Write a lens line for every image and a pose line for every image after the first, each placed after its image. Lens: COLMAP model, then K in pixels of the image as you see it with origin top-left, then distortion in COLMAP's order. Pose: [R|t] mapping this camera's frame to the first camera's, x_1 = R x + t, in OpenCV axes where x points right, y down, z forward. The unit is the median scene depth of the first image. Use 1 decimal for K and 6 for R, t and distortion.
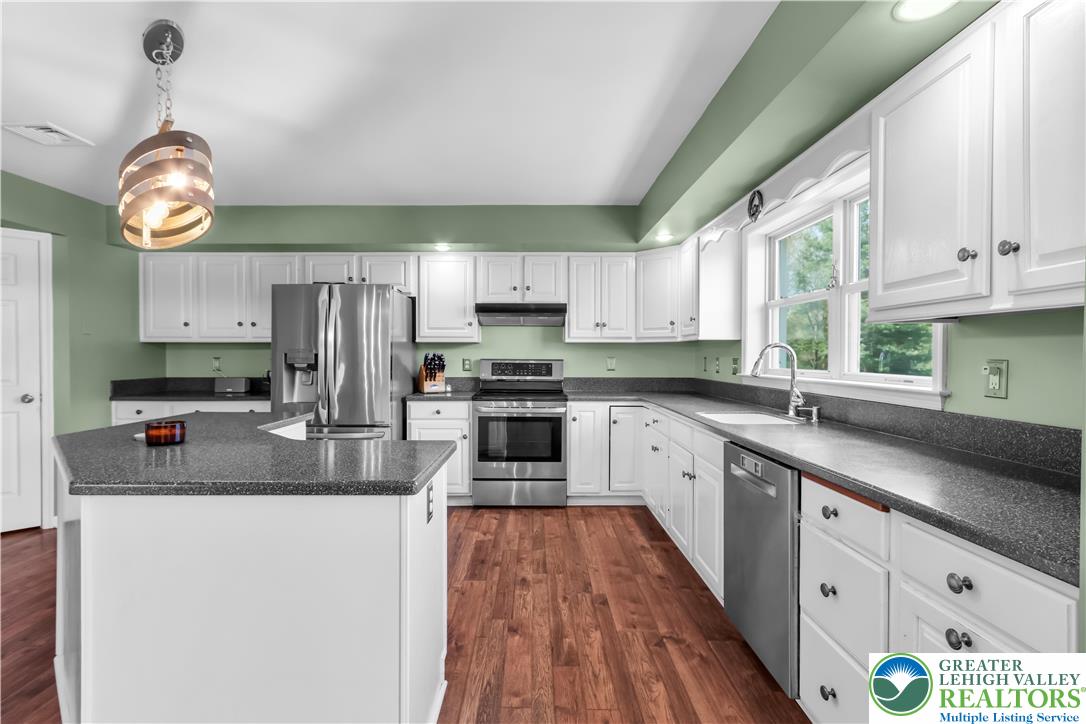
lens RADIAL K [[518.5, 0, 543.0], [0, 518.5, 362.0], [0, 0, 1]] dist [-0.000375, -0.000021]
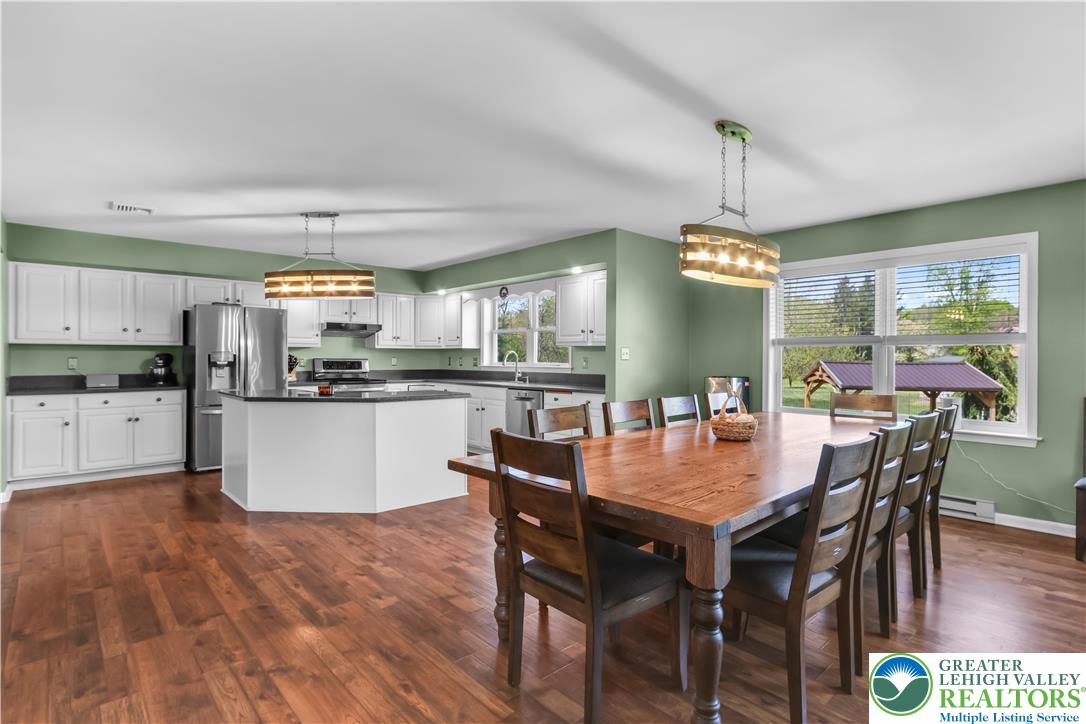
lens RADIAL K [[518.5, 0, 543.0], [0, 518.5, 362.0], [0, 0, 1]] dist [-0.000375, -0.000021]
pose [[0.755879, -0.005189, 0.654691, -0.669434], [0.007545, 0.999971, -0.000785, 0.011055], [-0.654668, 0.005533, 0.755896, -0.599902]]
